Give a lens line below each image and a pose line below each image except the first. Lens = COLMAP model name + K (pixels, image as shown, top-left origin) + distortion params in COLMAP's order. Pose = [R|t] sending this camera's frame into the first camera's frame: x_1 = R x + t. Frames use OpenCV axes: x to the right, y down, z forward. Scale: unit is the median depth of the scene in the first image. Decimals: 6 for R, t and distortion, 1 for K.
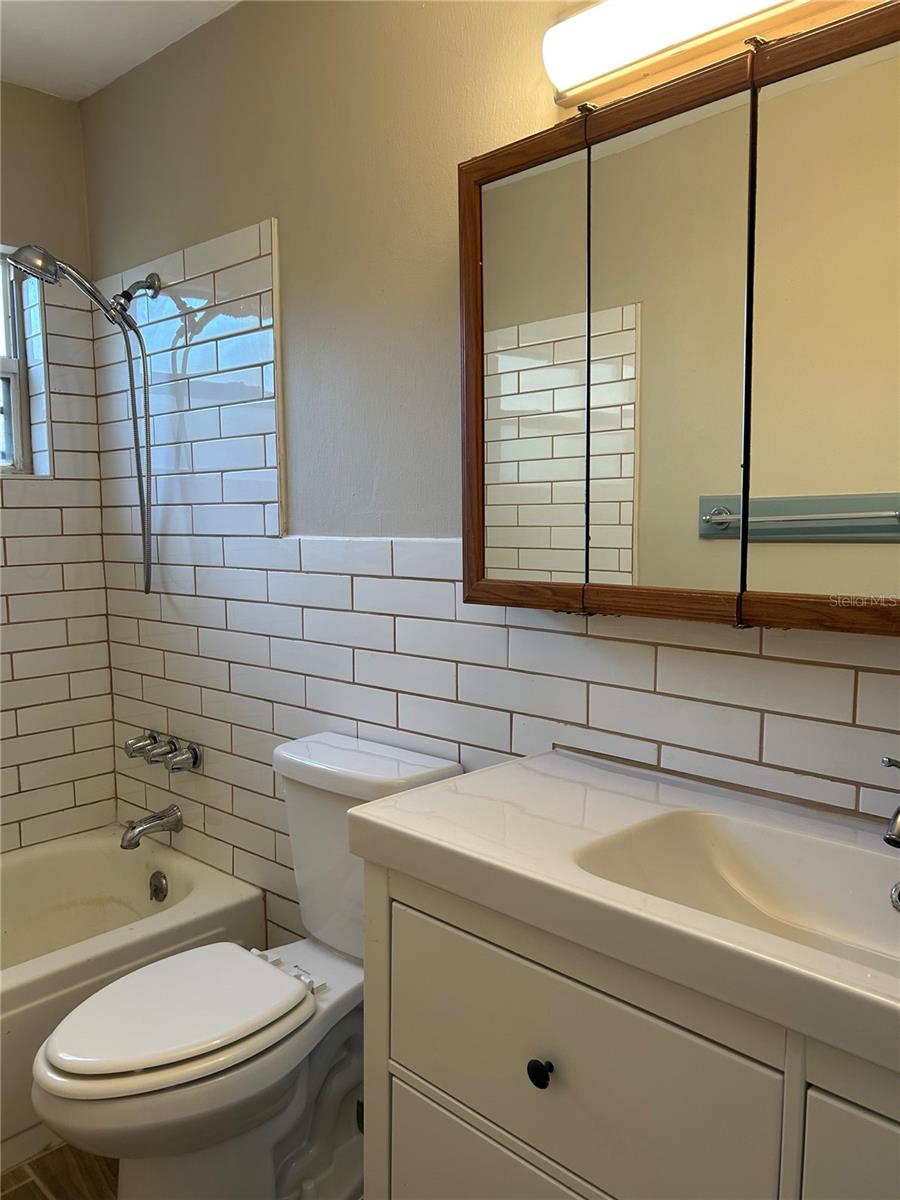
lens RADIAL K [[912.4, 0, 450.0], [0, 912.4, 600.0], [0, 0, 1]] dist [-0.000100, -0.000074]
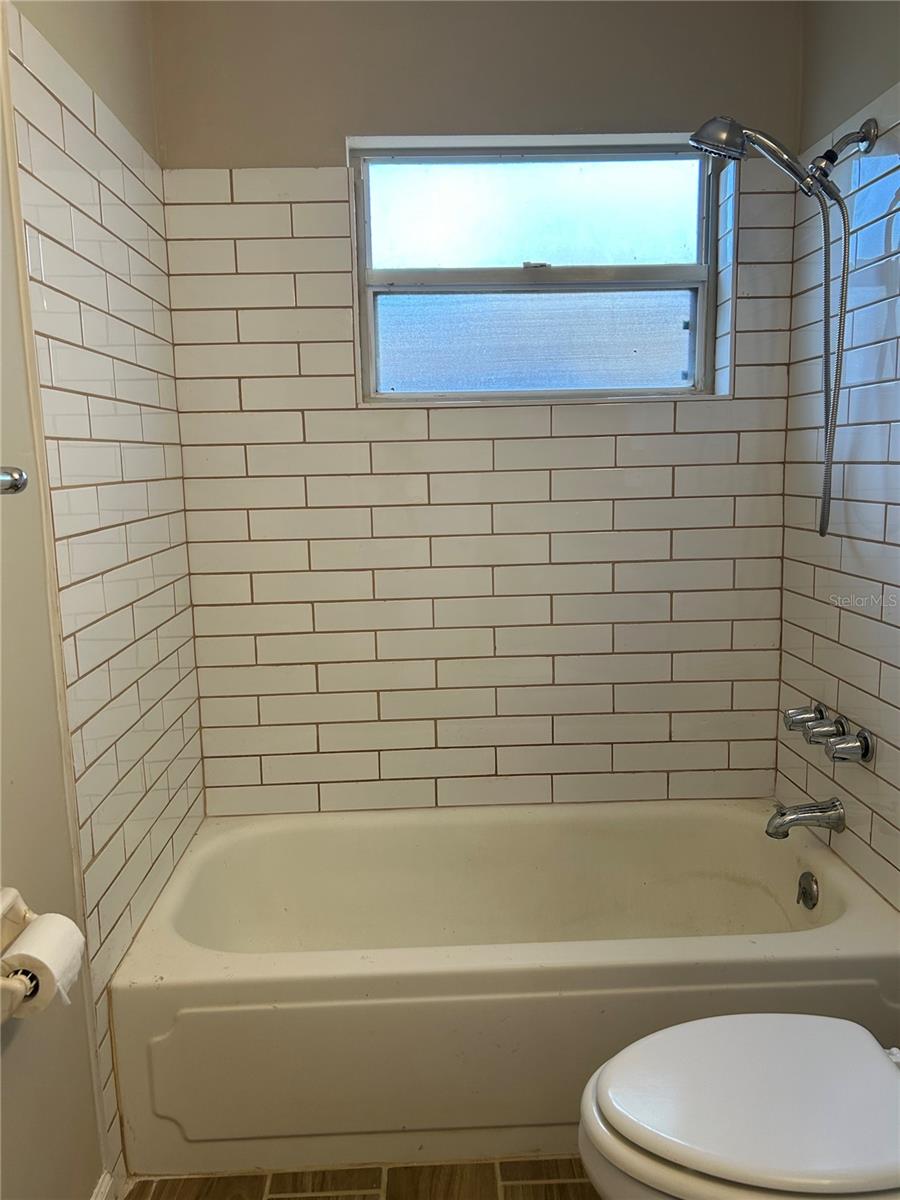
lens RADIAL K [[906.5, 0, 449.0], [0, 906.5, 587.4], [0, 0, 1]] dist [0.017974, -0.000756]
pose [[0.707792, 0.098587, -0.699508, 0.000623], [-0.058545, 0.994994, 0.080994, -0.007236], [0.703991, -0.016374, 0.710021, 0.187693]]
